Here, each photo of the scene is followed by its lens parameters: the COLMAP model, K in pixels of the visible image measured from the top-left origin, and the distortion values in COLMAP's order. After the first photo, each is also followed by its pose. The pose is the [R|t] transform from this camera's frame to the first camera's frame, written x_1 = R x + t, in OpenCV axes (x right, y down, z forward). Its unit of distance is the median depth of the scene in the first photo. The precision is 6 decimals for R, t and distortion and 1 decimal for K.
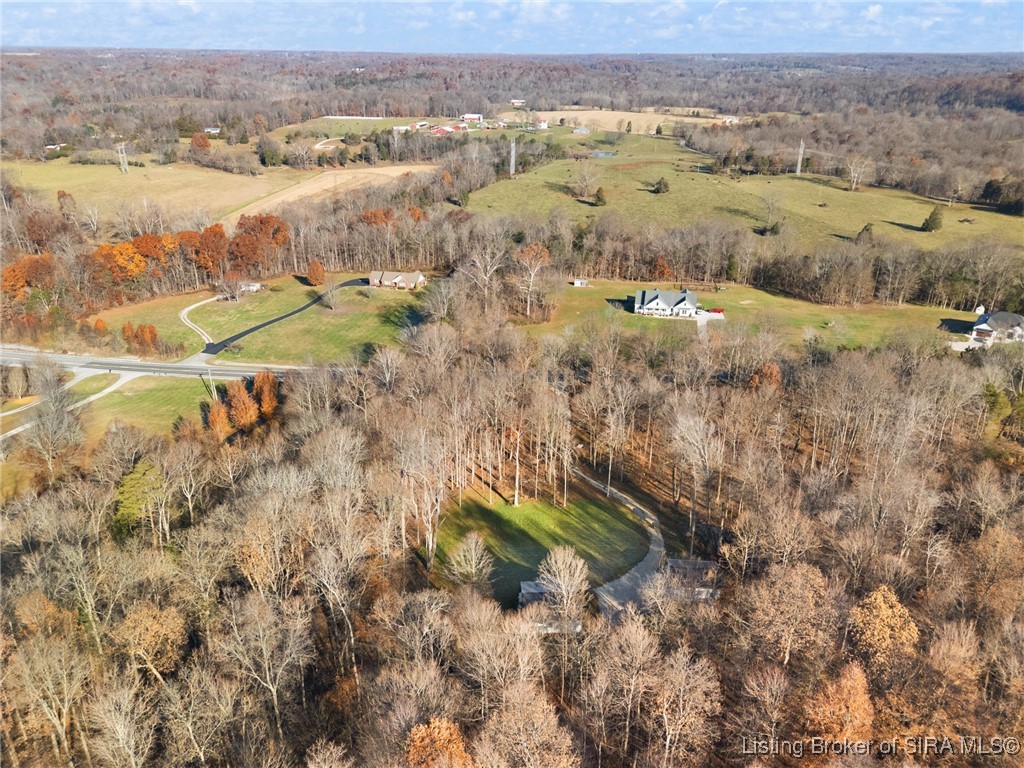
lens RADIAL K [[766.7, 0, 518.1], [0, 766.7, 386.0], [0, 0, 1]] dist [0.098949, -0.078333]
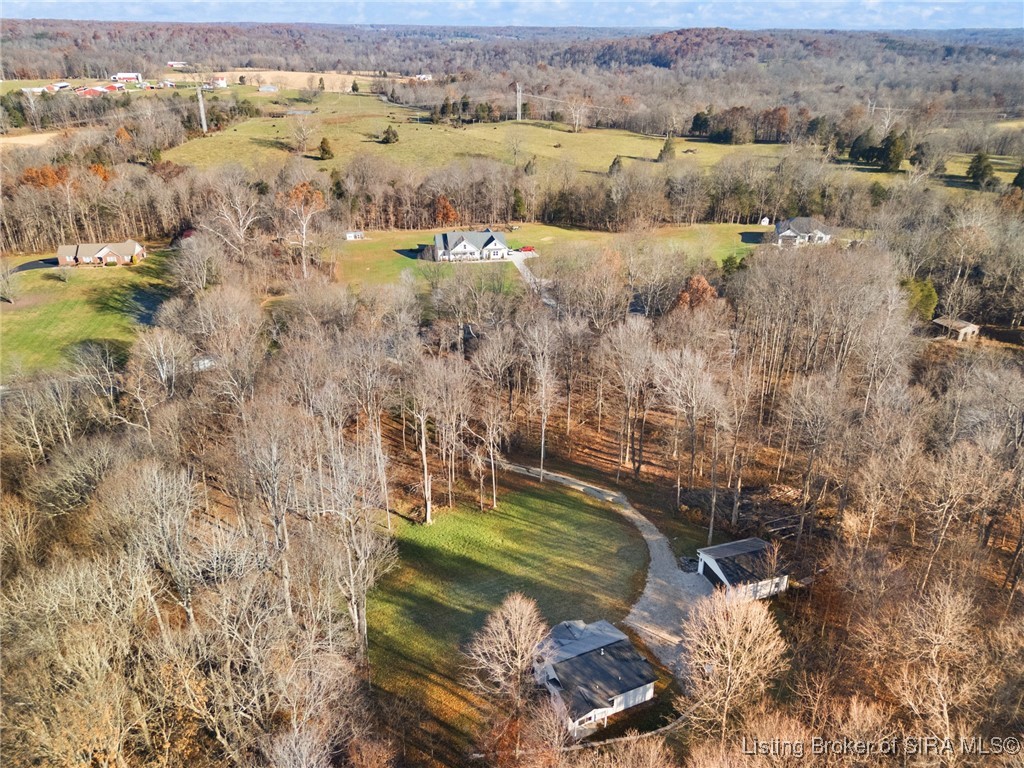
lens RADIAL K [[766.7, 0, 518.1], [0, 766.7, 386.0], [0, 0, 1]] dist [0.098949, -0.078333]
pose [[0.922987, -0.163997, 0.348139, -0.062887], [0.153005, 0.986460, 0.059044, 0.002478], [-0.353108, -0.001230, 0.935582, 0.140270]]
